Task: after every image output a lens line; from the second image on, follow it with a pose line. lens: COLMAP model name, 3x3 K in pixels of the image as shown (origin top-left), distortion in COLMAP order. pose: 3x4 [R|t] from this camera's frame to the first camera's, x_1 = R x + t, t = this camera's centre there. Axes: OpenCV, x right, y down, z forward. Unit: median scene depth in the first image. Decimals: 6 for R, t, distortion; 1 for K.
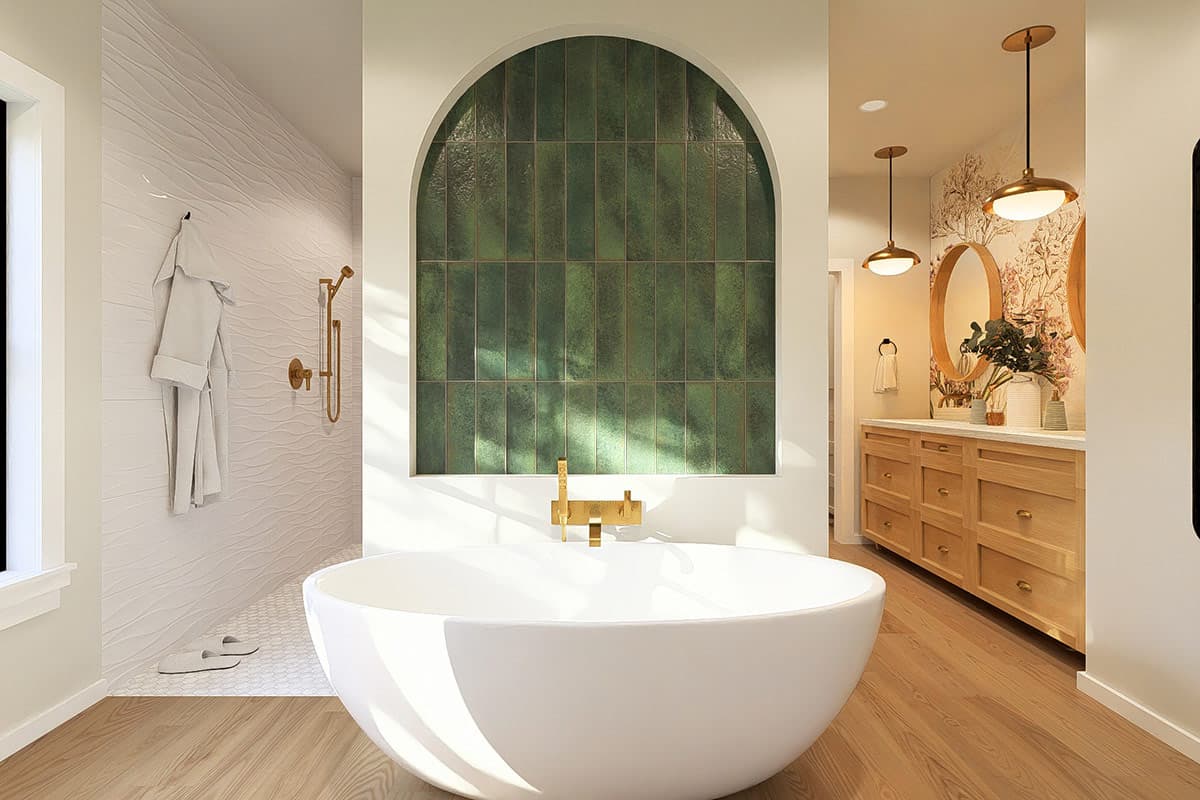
lens RADIAL K [[642.5, 0, 600.0], [0, 642.5, 400.0], [0, 0, 1]] dist [-0.002557, -0.000600]
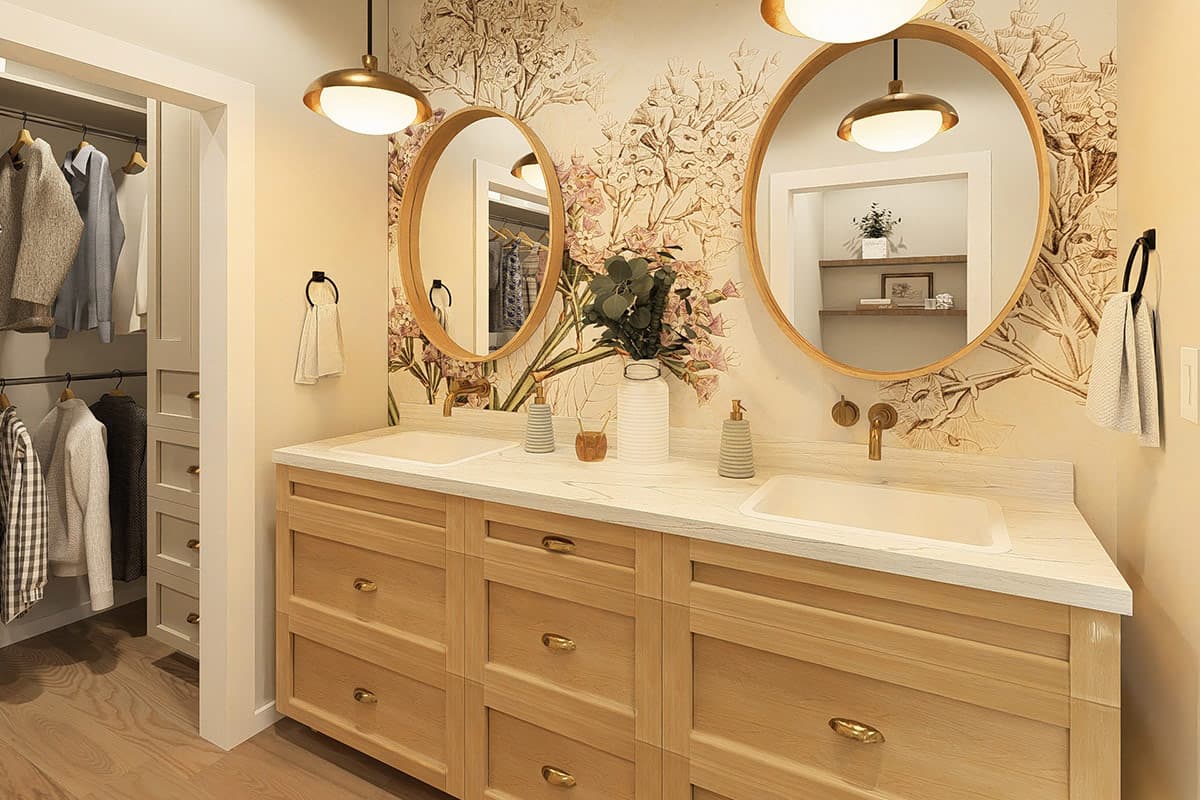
lens RADIAL K [[633.9, 0, 599.5], [0, 633.9, 314.9], [0, 0, 1]] dist [0.000289, 0.000061]
pose [[0.489890, 0.003593, 0.871777, 0.143475], [0.006476, 0.999949, -0.007761, -0.061812], [-0.871760, 0.009447, 0.489842, 0.625439]]
